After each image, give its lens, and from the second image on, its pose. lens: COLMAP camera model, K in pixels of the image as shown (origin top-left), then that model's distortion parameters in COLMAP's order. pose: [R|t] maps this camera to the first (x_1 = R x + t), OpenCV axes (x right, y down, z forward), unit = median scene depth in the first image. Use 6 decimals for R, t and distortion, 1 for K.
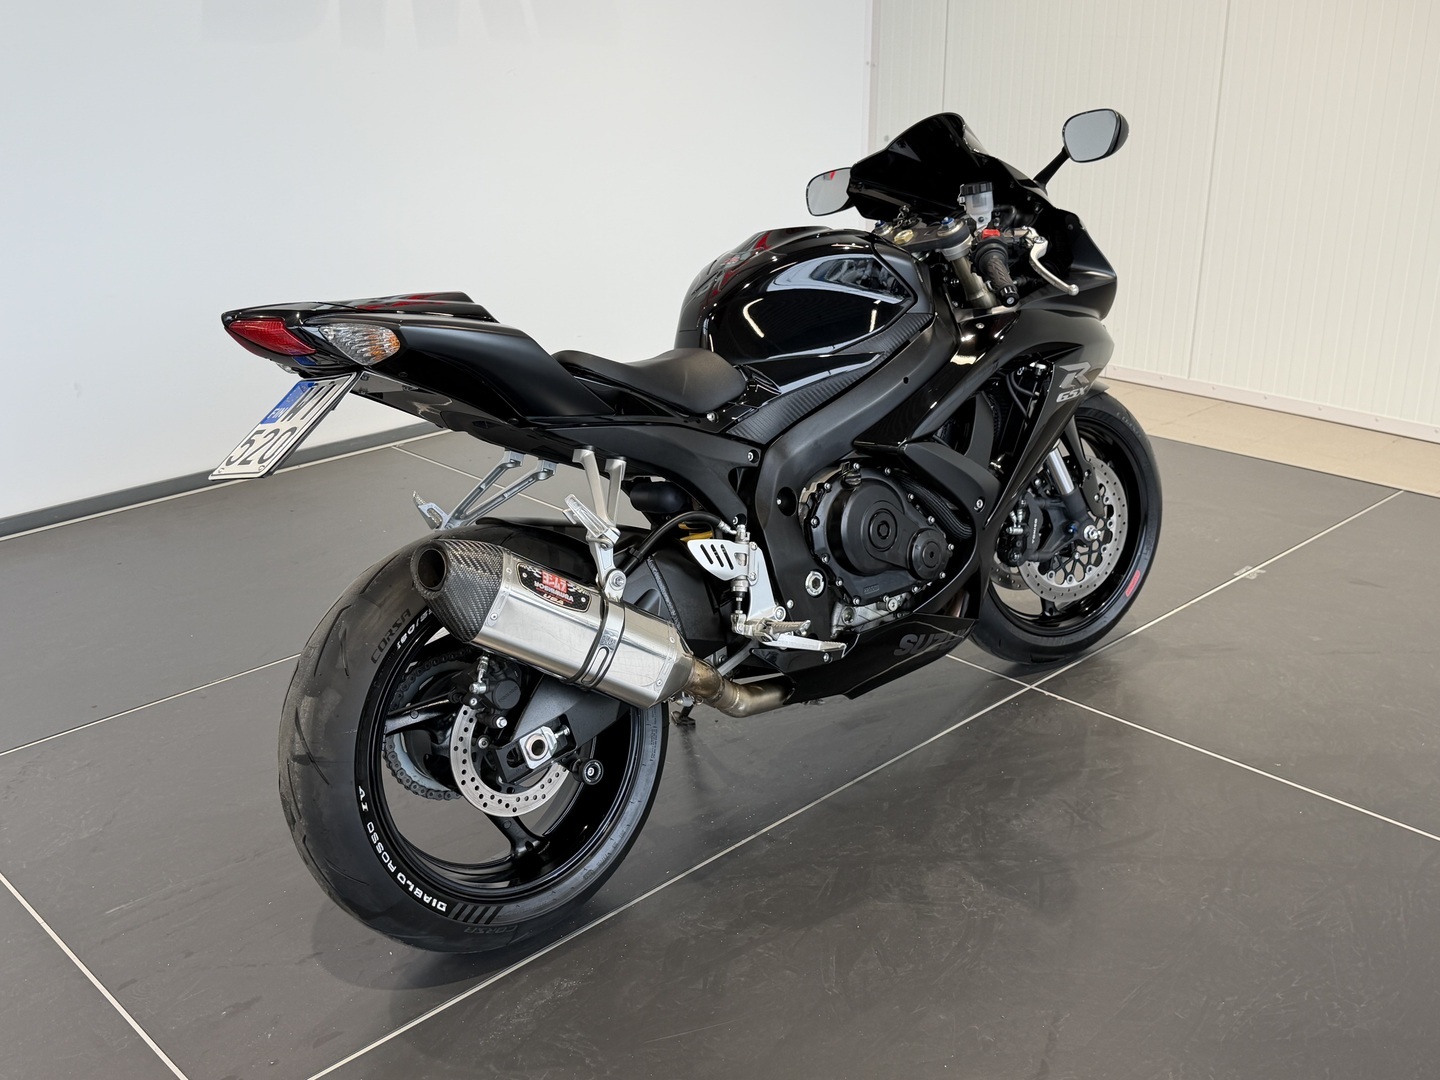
lens RADIAL K [[1476.6, 0, 720.0], [0, 1476.6, 540.0], [0, 0, 1]] dist [0.006285, 0.863015]
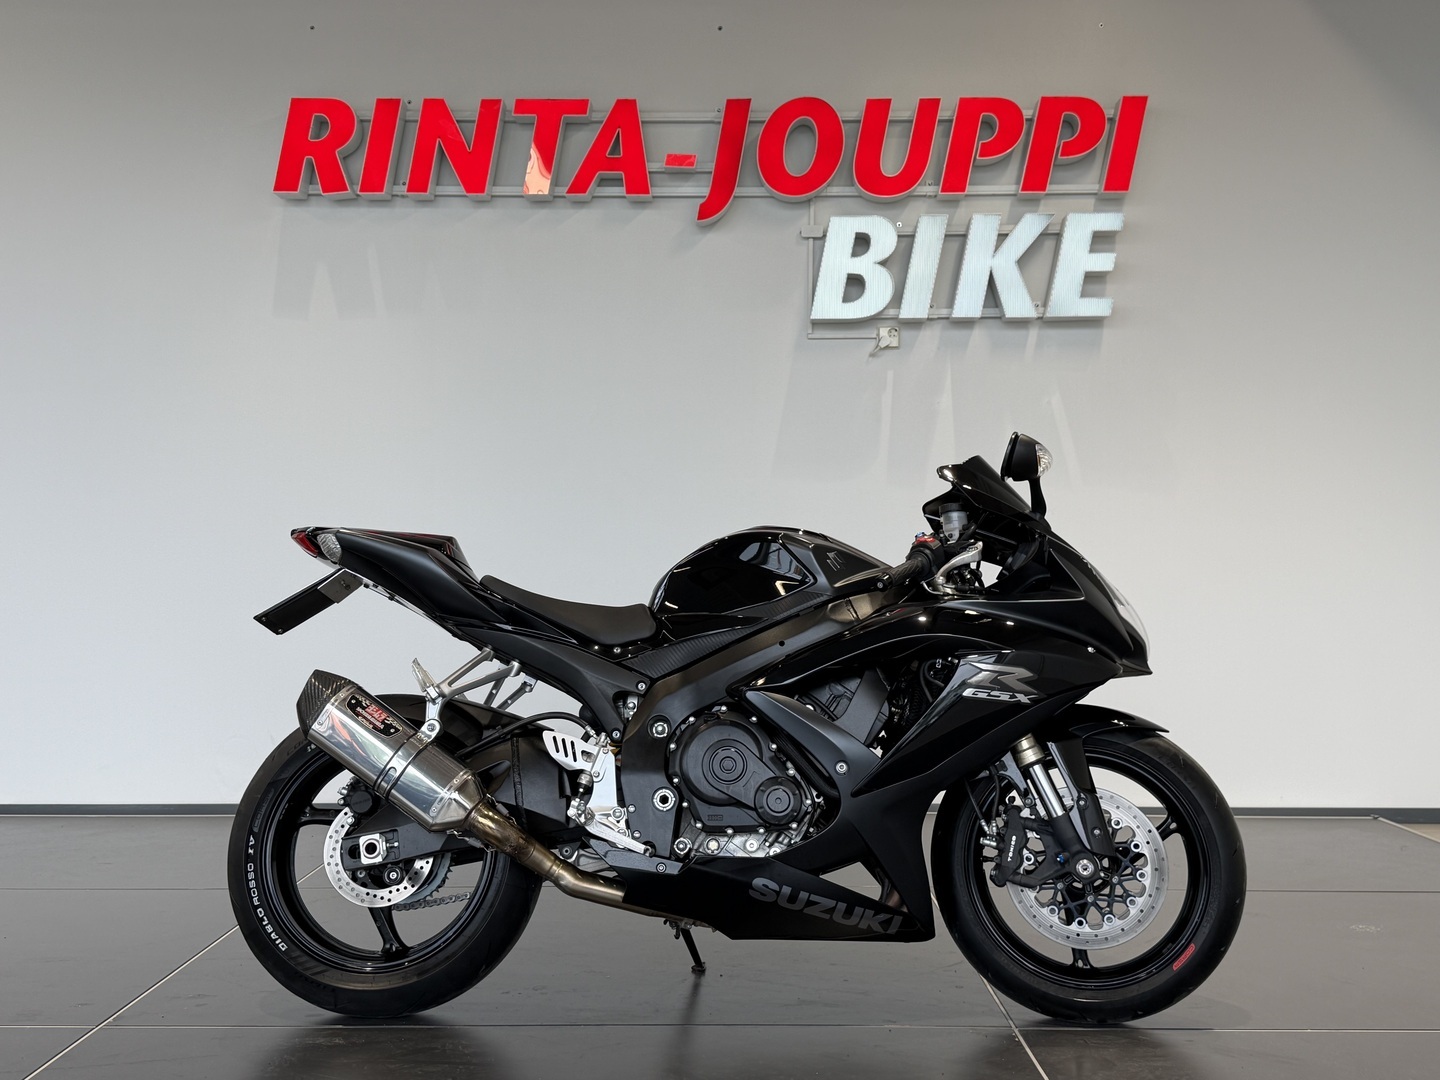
lens RADIAL K [[1473.2, 0, 720.0], [0, 1473.2, 540.0], [0, 0, 1]] dist [0.207625, -0.511418]
pose [[0.719047, 0.003145, -0.694954, 0.952784], [-0.256097, 0.930815, -0.260764, 0.138890], [0.646054, 0.365477, 0.670105, 0.174667]]
